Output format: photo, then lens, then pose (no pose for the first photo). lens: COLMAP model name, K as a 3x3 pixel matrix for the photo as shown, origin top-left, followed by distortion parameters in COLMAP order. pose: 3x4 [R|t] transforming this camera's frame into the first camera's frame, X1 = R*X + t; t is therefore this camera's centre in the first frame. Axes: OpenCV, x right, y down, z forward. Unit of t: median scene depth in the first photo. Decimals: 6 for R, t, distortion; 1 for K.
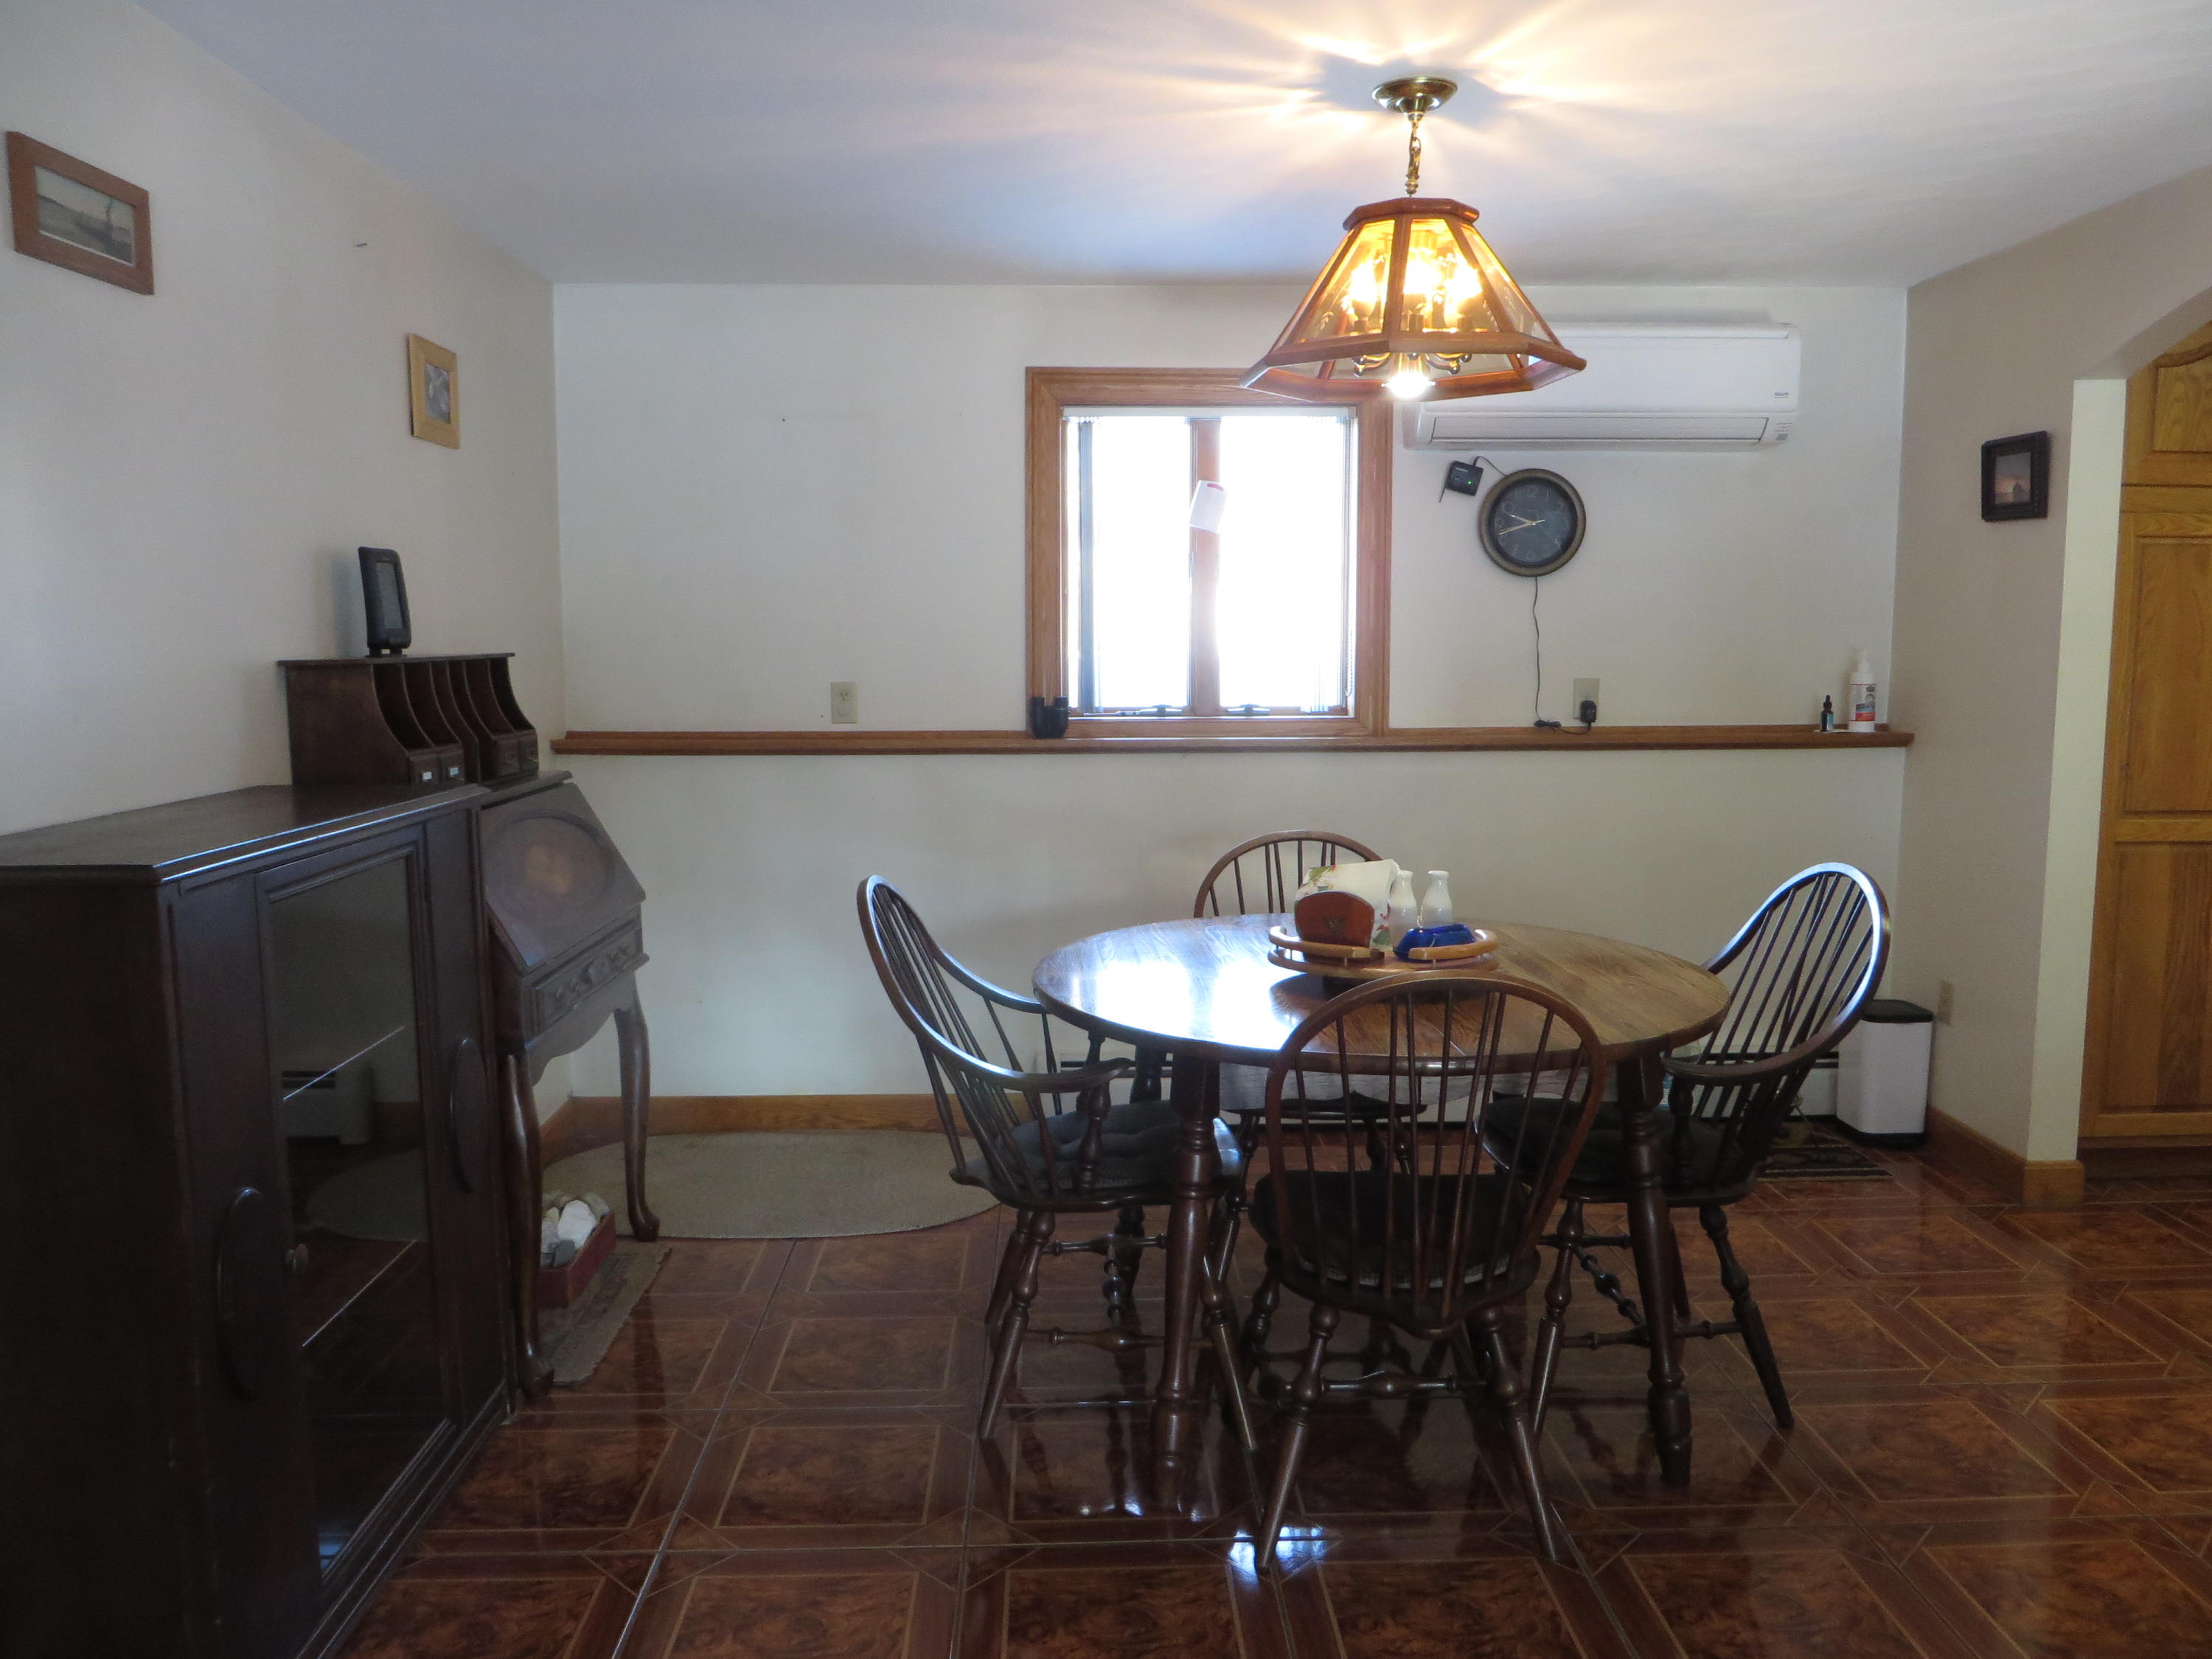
lens RADIAL K [[1609.2, 0, 1106.4], [0, 1609.2, 885.2], [0, 0, 1]] dist [-0.033829, -0.001666]
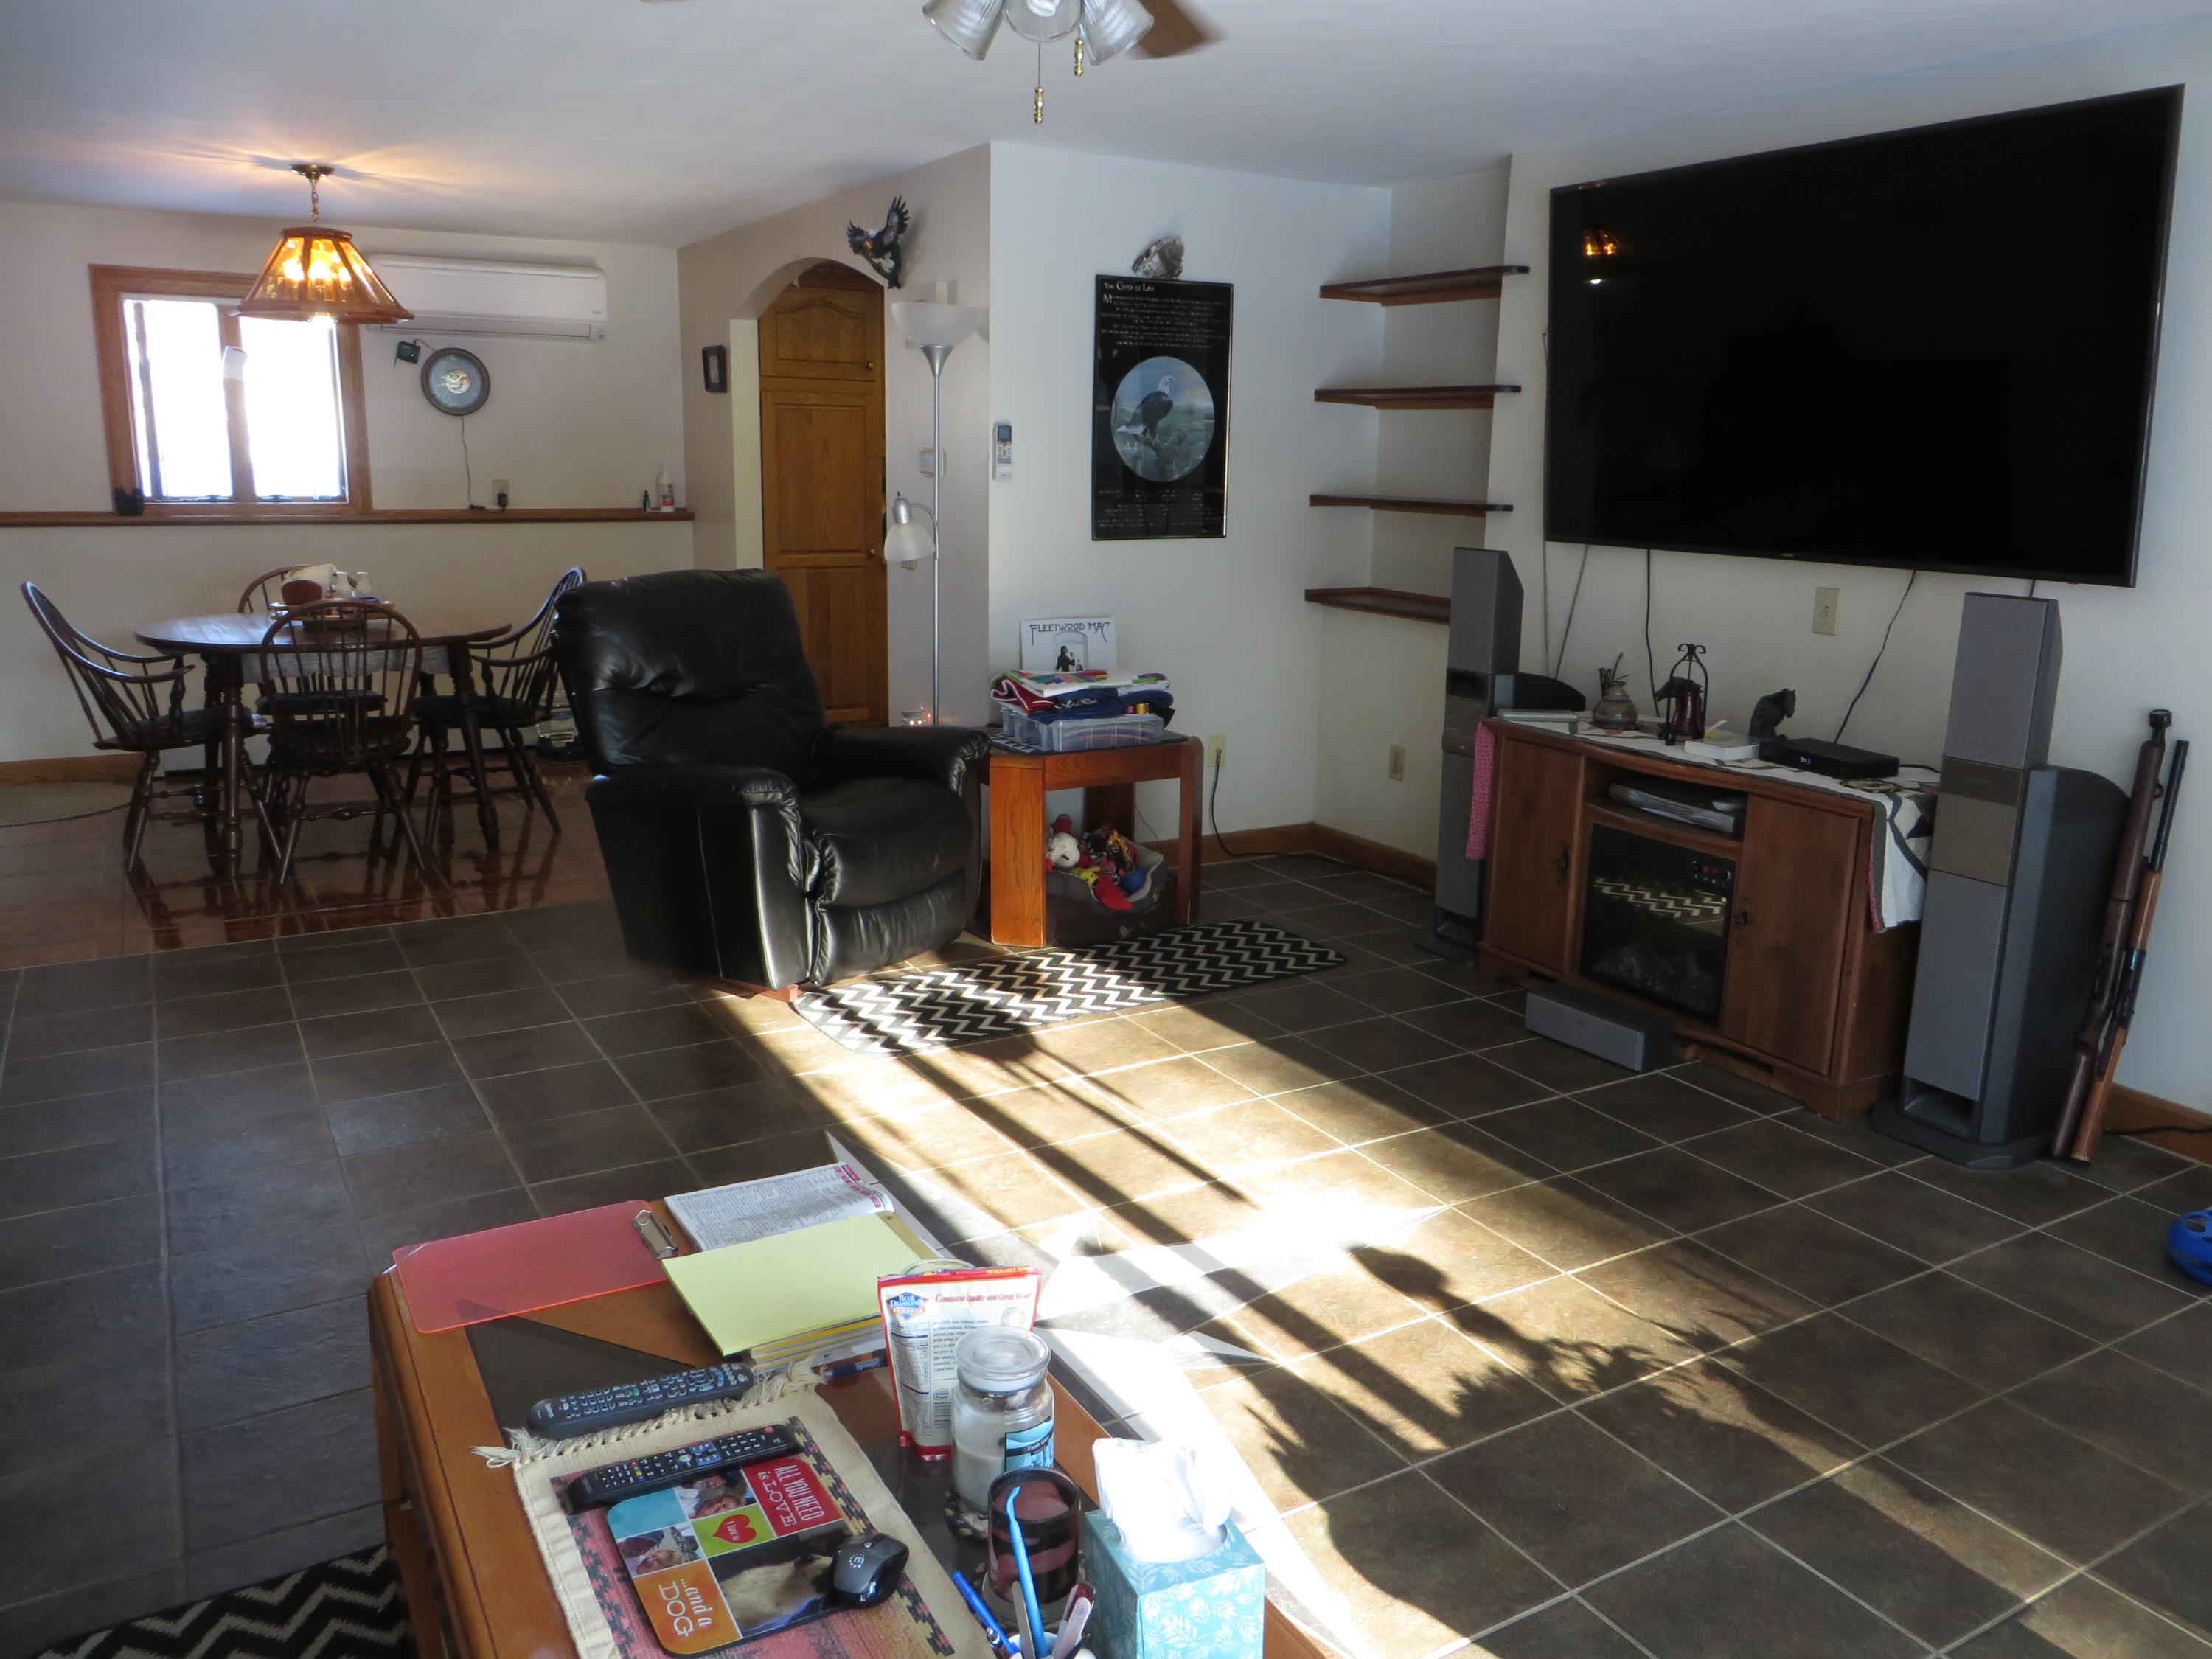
lens RADIAL K [[1599.3, 0, 1059.0], [0, 1599.3, 837.3], [0, 0, 1]] dist [-0.023844, -0.000402]
pose [[0.883529, -0.087990, 0.460036, 0.023656], [0.049913, 0.994290, 0.094315, 0.113640], [-0.465708, -0.060368, 0.882877, -0.750824]]
